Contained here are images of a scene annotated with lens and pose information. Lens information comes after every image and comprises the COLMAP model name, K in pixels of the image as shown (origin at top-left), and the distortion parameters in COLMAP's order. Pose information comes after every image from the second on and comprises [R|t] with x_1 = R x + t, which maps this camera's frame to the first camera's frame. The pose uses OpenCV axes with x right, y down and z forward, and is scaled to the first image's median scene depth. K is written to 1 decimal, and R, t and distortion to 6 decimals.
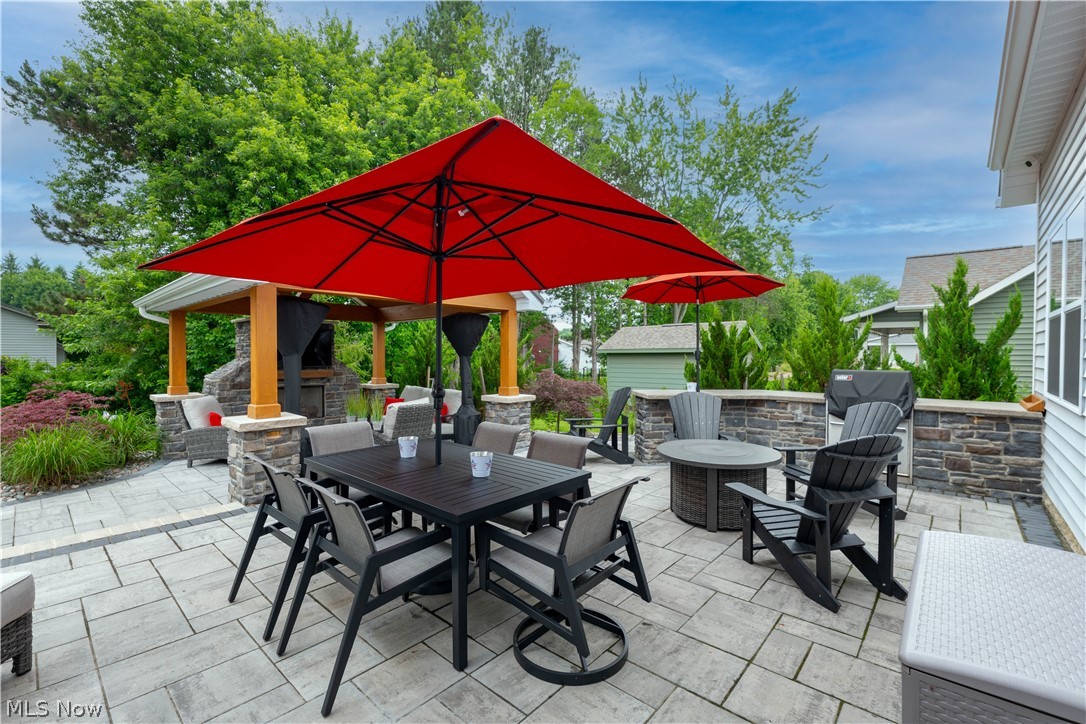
lens RADIAL K [[464.2, 0, 535.3], [0, 464.2, 357.4], [0, 0, 1]] dist [-0.002064, -0.000497]
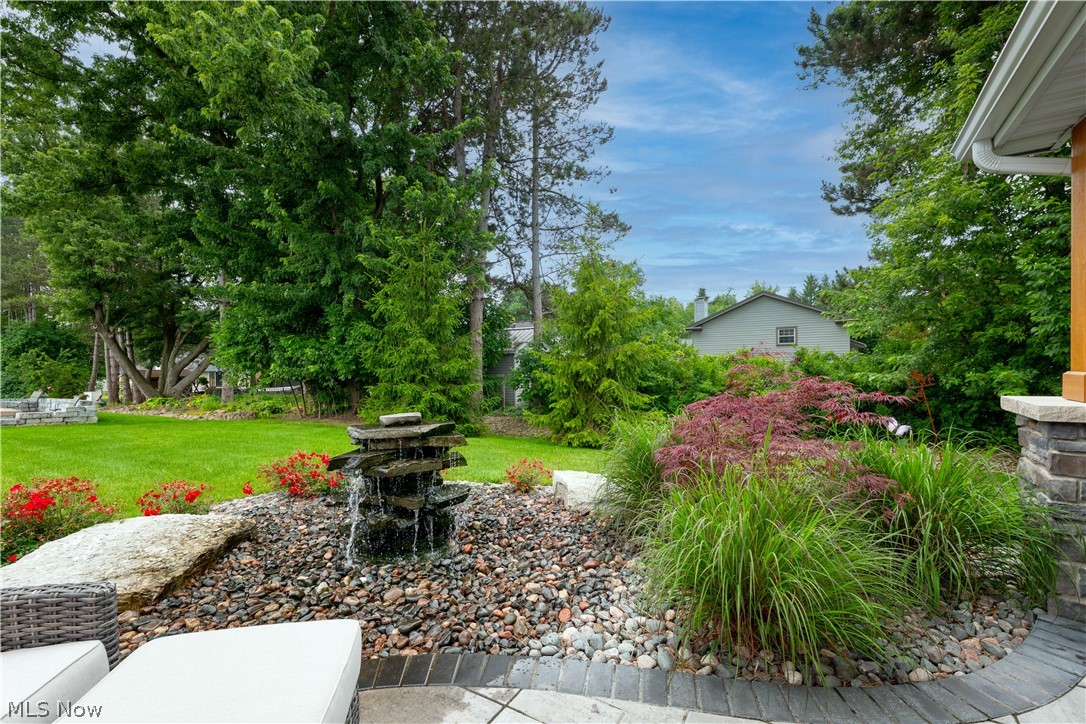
lens RADIAL K [[464.2, 0, 552.8], [0, 464.2, 370.7], [0, 0, 1]] dist [-0.002064, -0.000497]
pose [[0.185664, 0.016999, -0.982466, -0.301895], [0.005725, 0.999815, 0.018381, 0.029257], [0.982597, -0.009038, 0.185532, 0.329041]]
